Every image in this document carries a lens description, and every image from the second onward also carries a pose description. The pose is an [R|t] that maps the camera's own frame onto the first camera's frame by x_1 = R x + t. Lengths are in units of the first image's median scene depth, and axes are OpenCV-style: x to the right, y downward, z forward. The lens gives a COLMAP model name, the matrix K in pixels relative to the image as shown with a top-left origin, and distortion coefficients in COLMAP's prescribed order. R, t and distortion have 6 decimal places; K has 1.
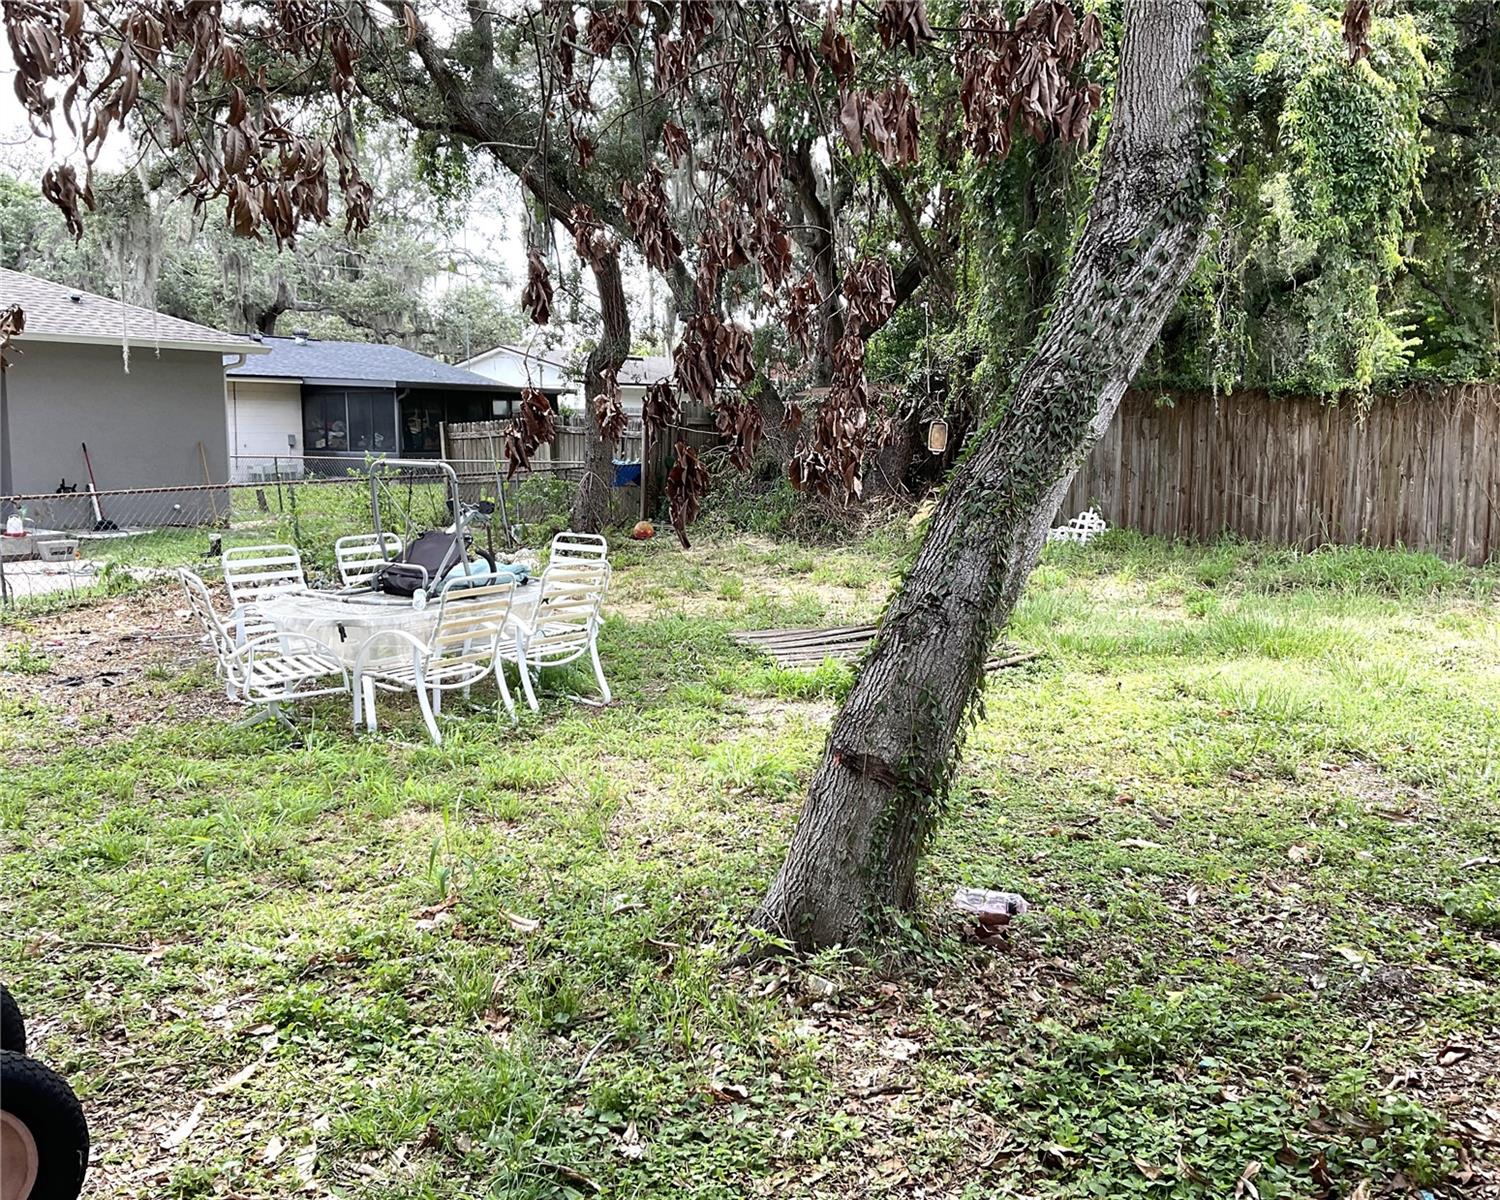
lens RADIAL K [[1345.1, 0, 743.6], [0, 1345.1, 604.6], [0, 0, 1]] dist [0.059188, -0.095127]
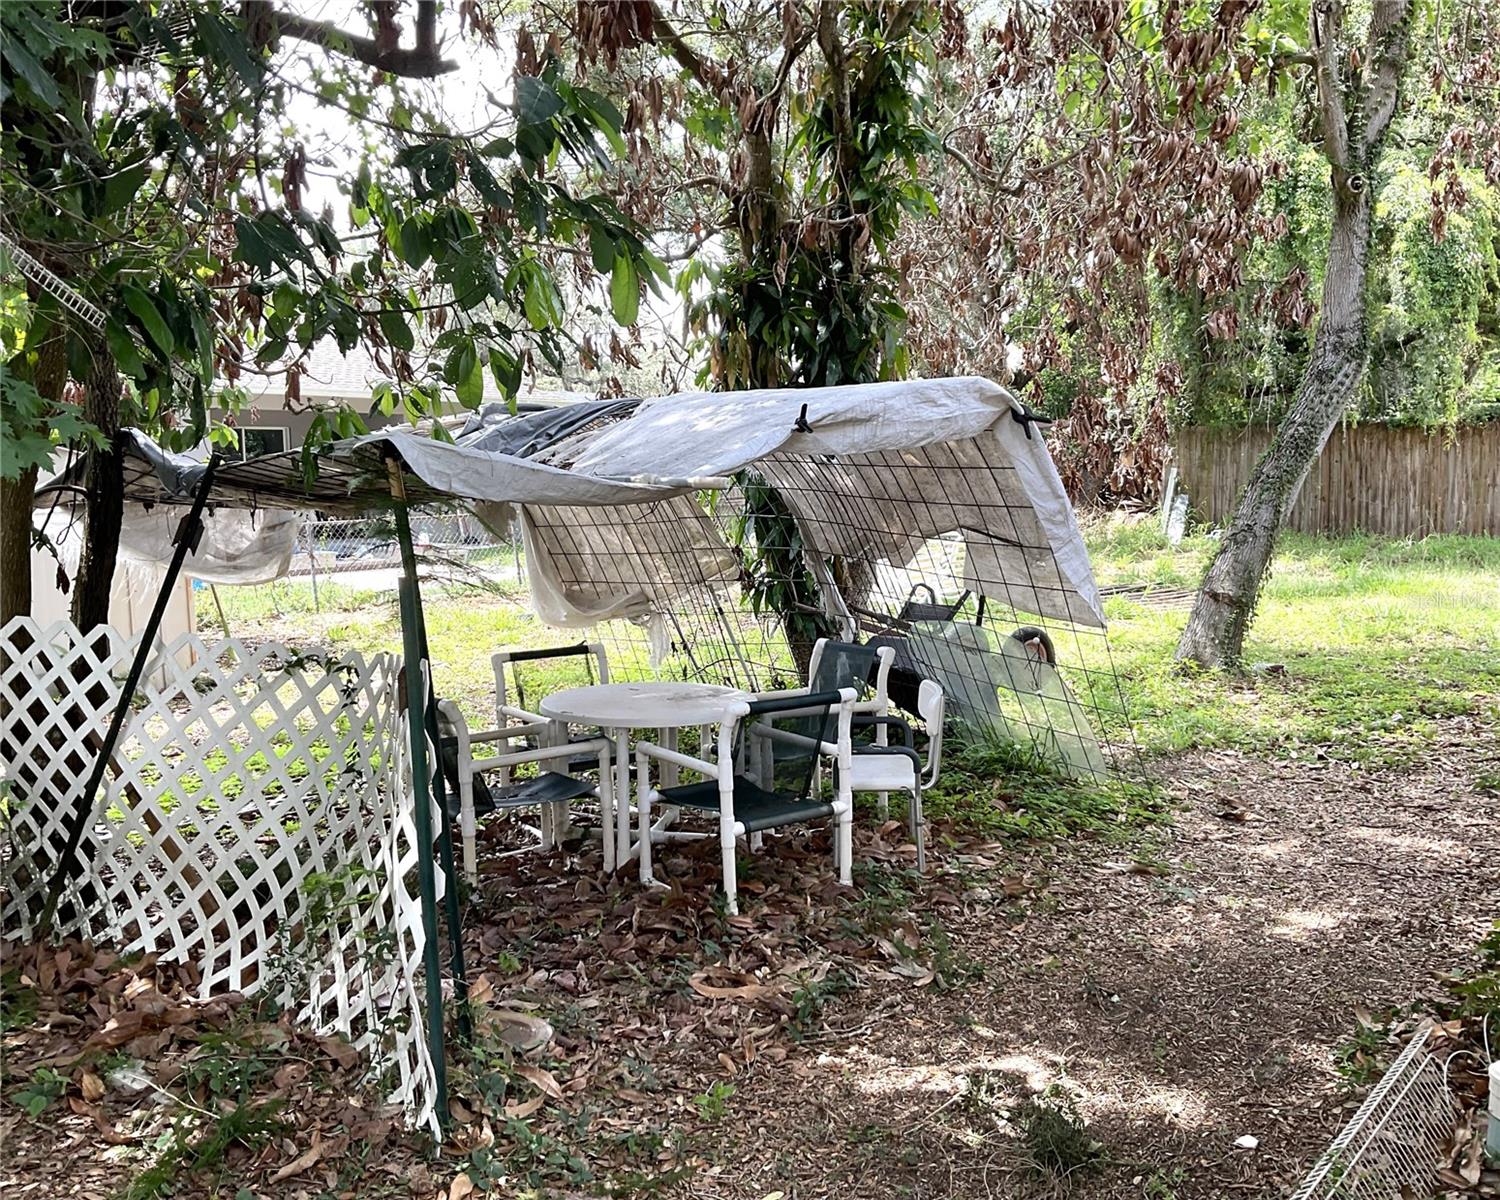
lens RADIAL K [[1345.1, 0, 755.0], [0, 1345.1, 594.7], [0, 0, 1]] dist [0.059188, -0.095127]
pose [[0.997990, -0.007755, -0.062896, -0.221702], [0.005744, 0.999468, -0.032093, 0.072682], [0.063111, 0.031667, 0.997504, -0.540597]]
